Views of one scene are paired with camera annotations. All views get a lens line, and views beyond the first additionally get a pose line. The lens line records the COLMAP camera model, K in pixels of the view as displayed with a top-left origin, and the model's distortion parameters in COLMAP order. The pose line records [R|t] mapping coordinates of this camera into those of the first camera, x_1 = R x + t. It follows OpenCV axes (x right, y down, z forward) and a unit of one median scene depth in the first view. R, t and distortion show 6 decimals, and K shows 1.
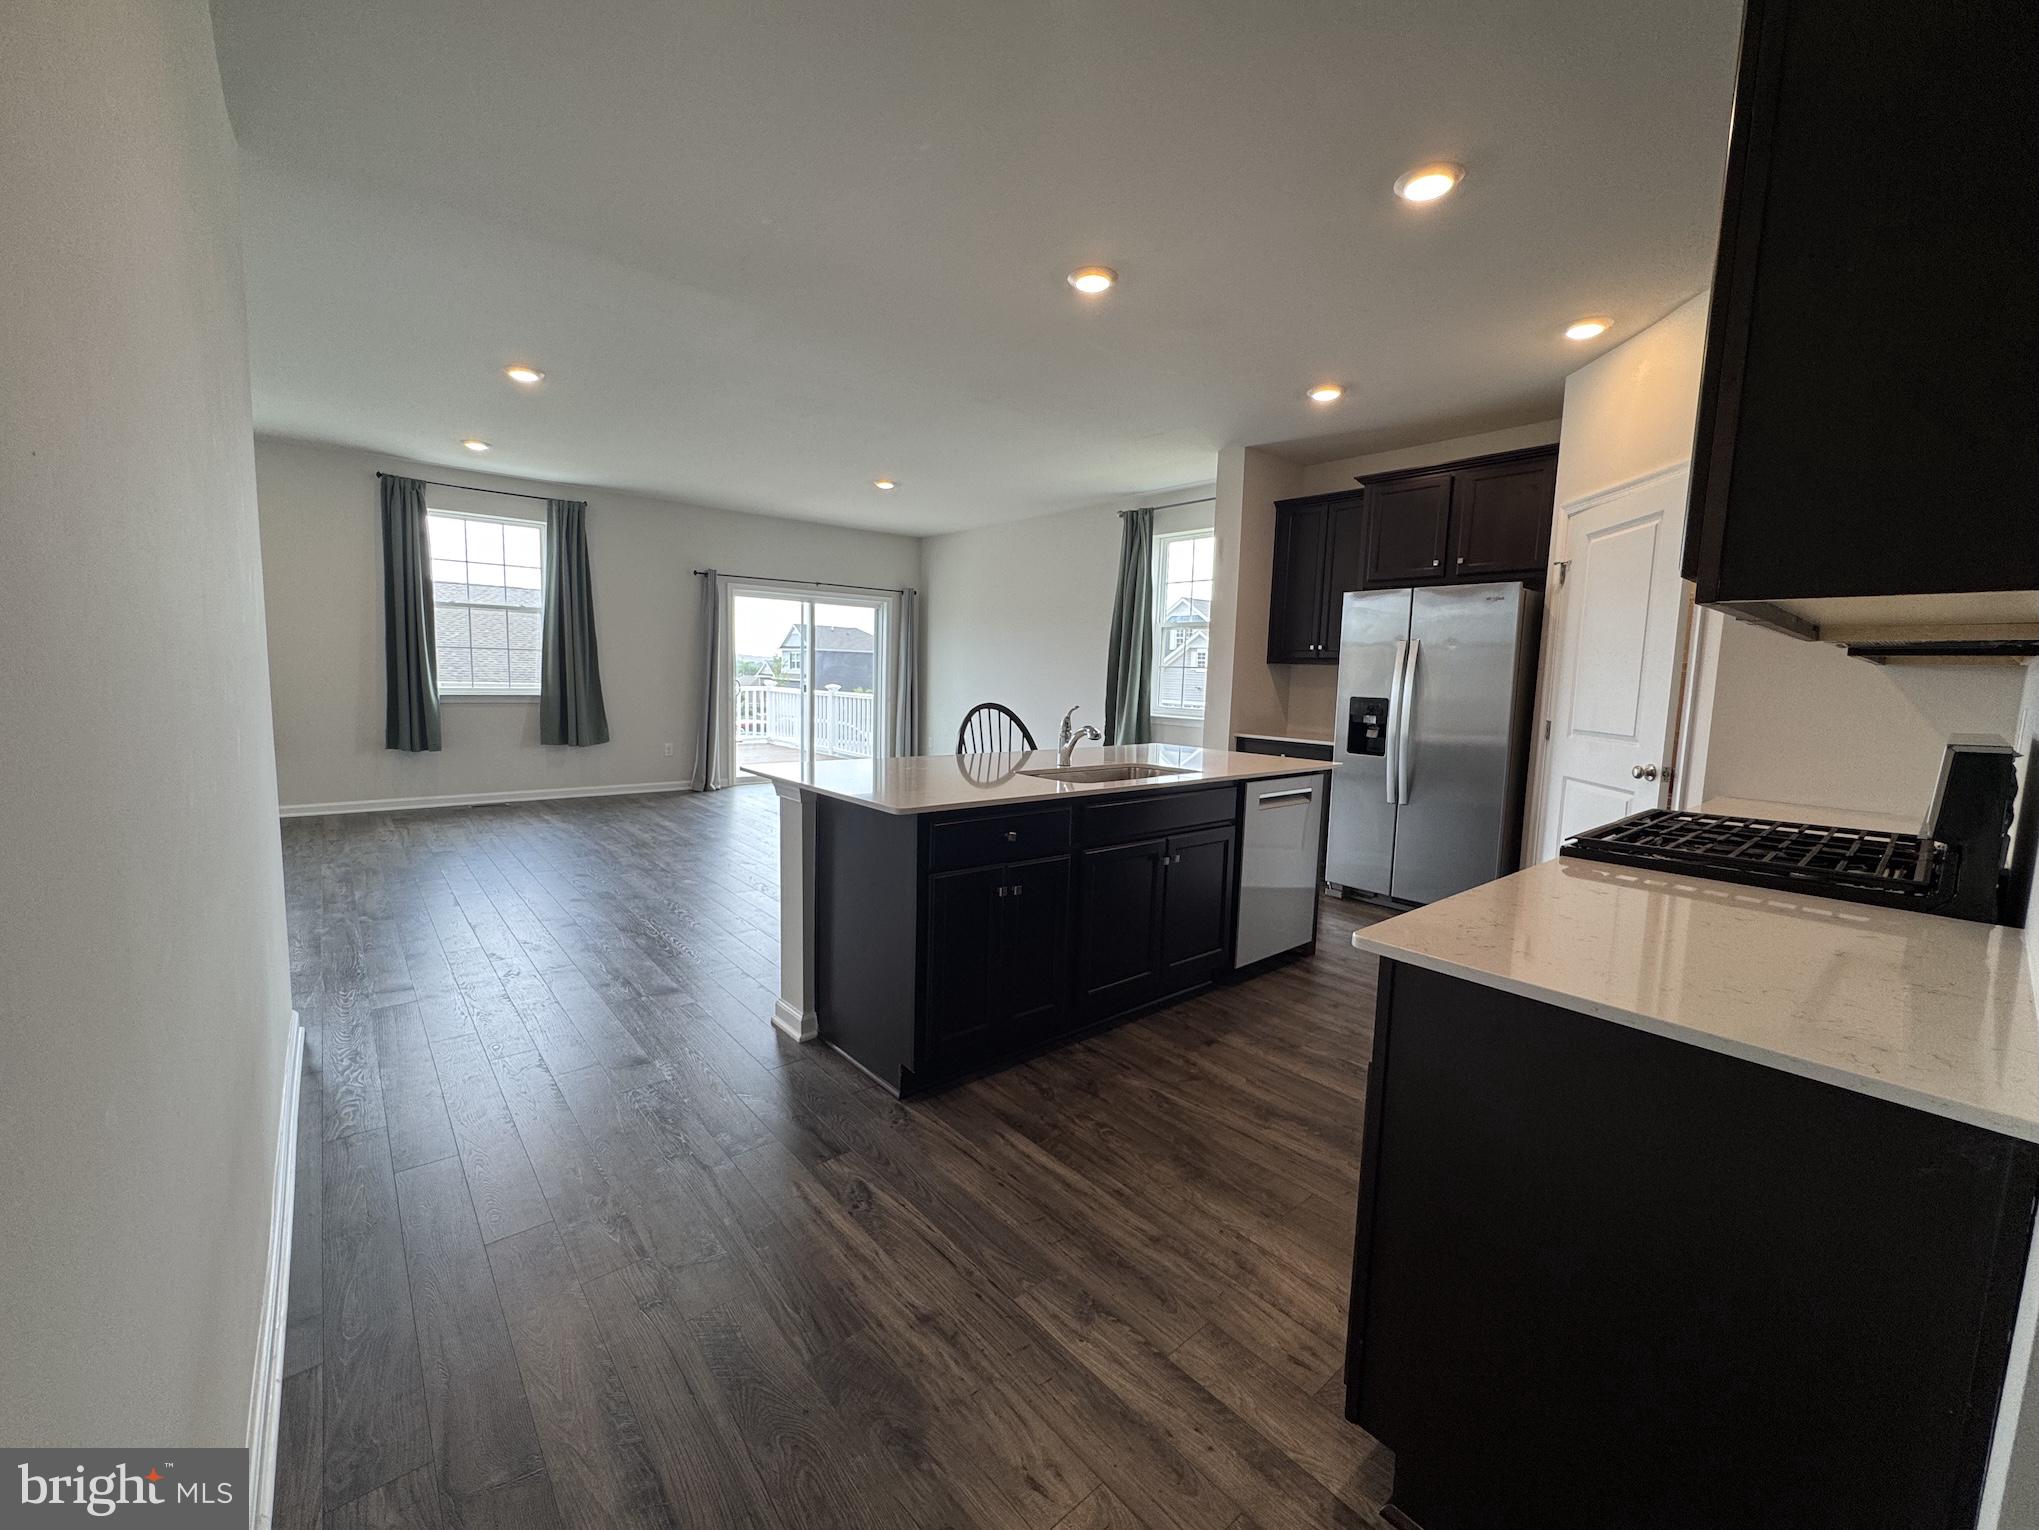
lens RADIAL K [[816.1, 0, 1019.2], [0, 816.1, 763.0], [0, 0, 1]] dist [0.000375, 0.000086]
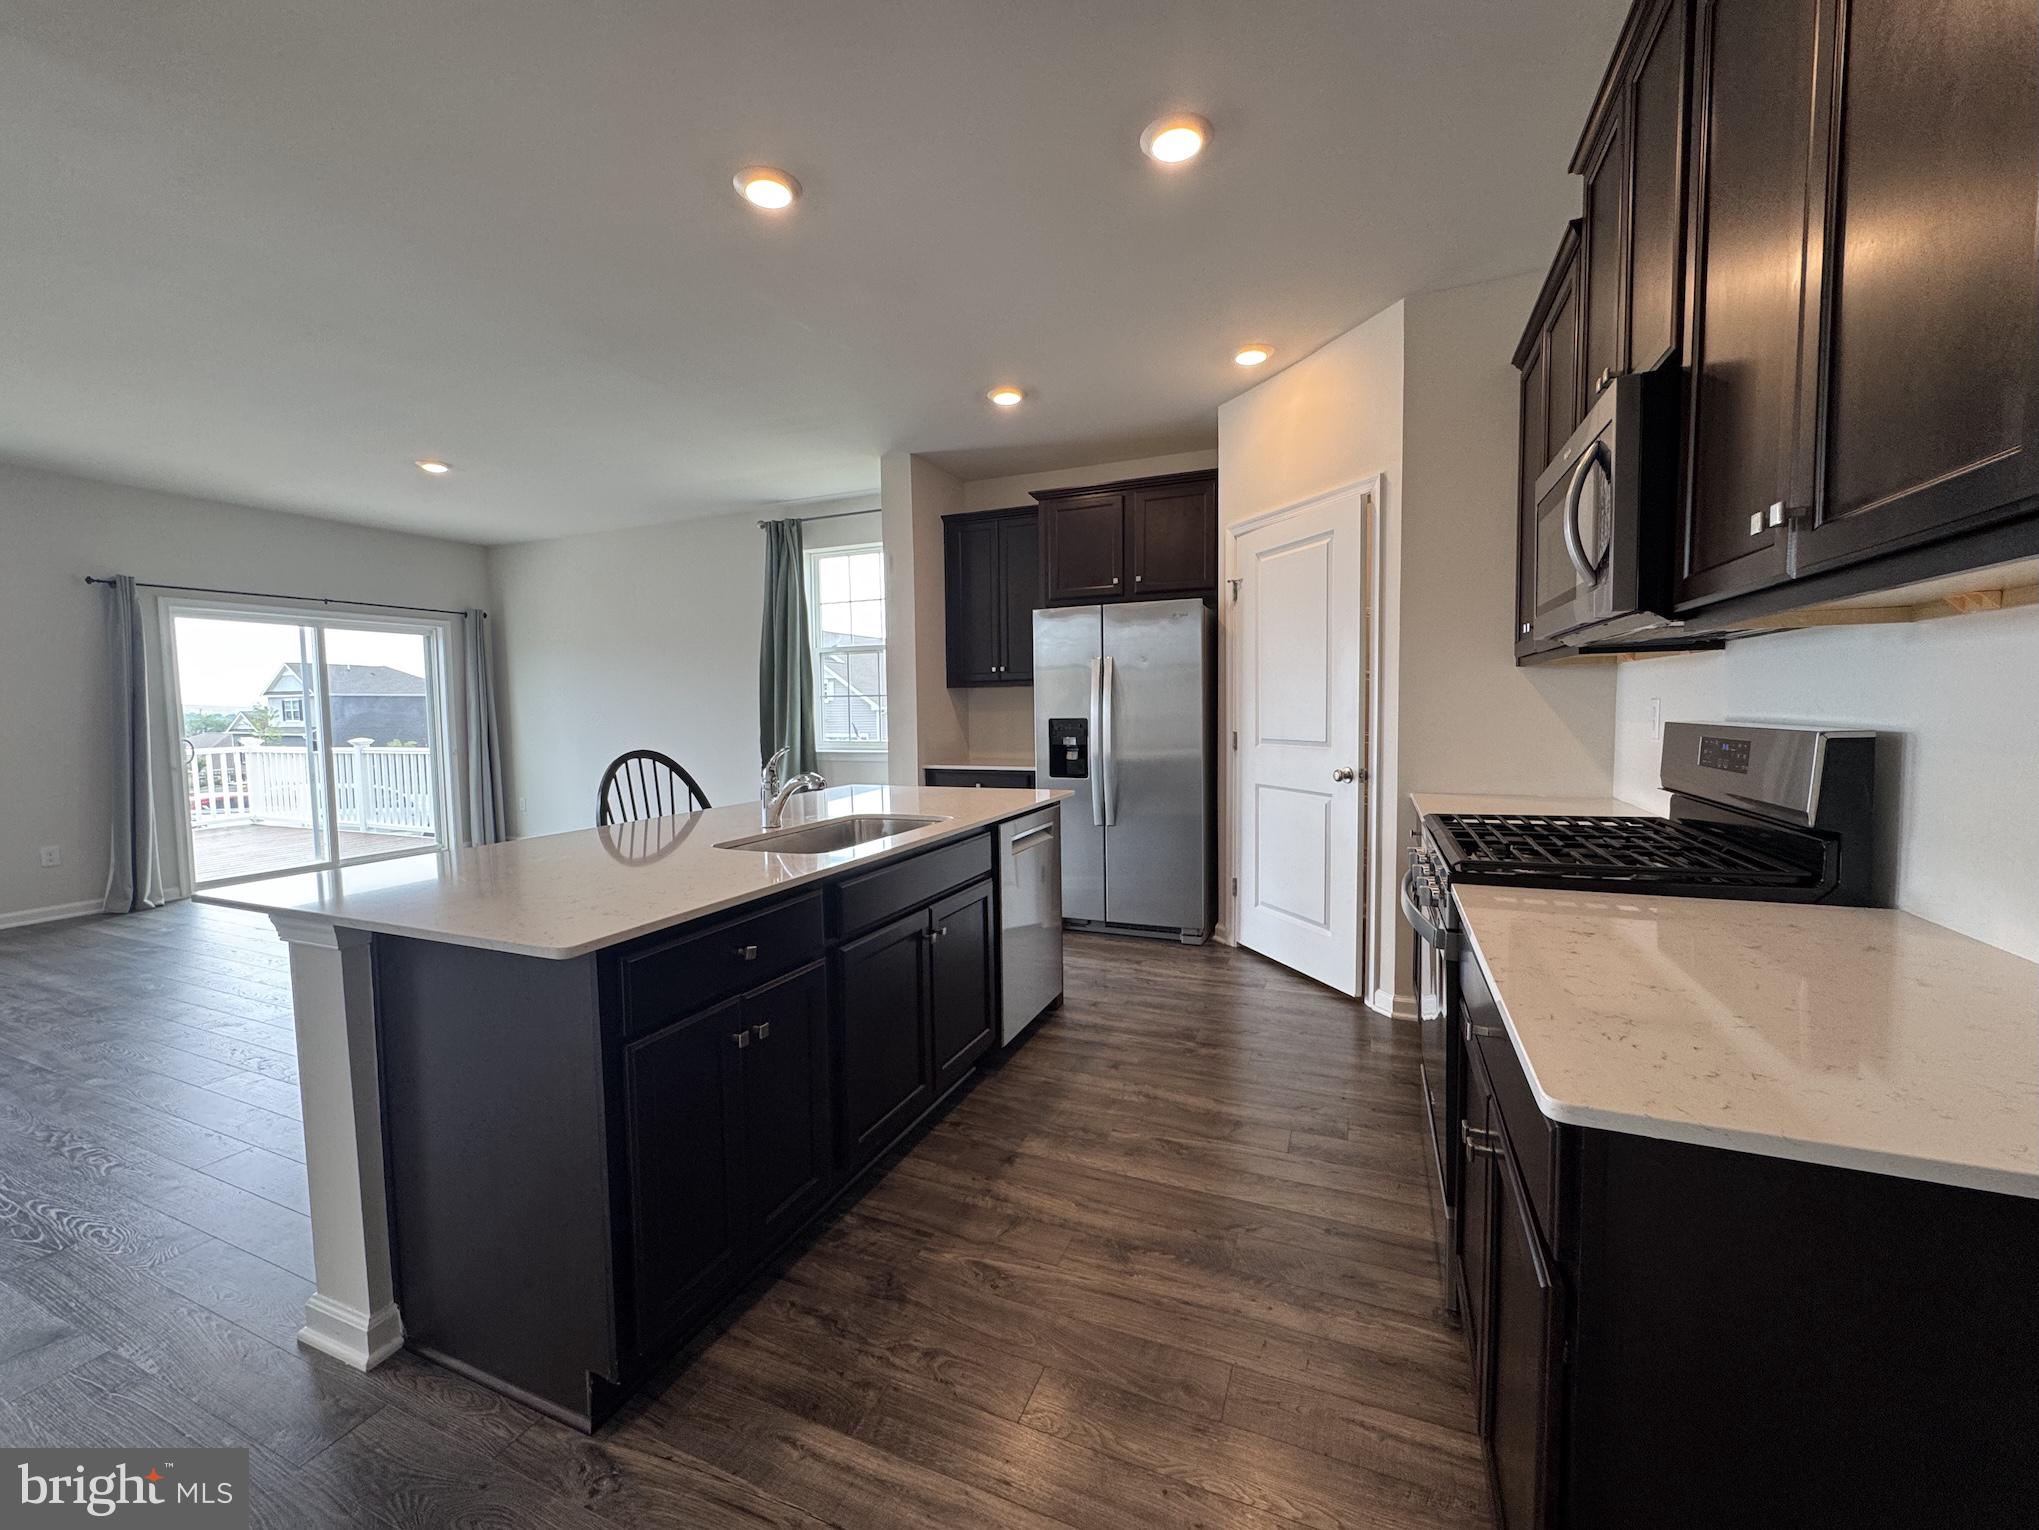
lens RADIAL K [[816.1, 0, 1017.0], [0, 816.1, 761.3], [0, 0, 1]] dist [0.000375, 0.000086]
pose [[0.894964, -0.072647, 0.440184, -0.060089], [0.090234, 0.995737, -0.019127, -0.019861], [-0.436918, 0.056837, 0.897704, 0.193088]]
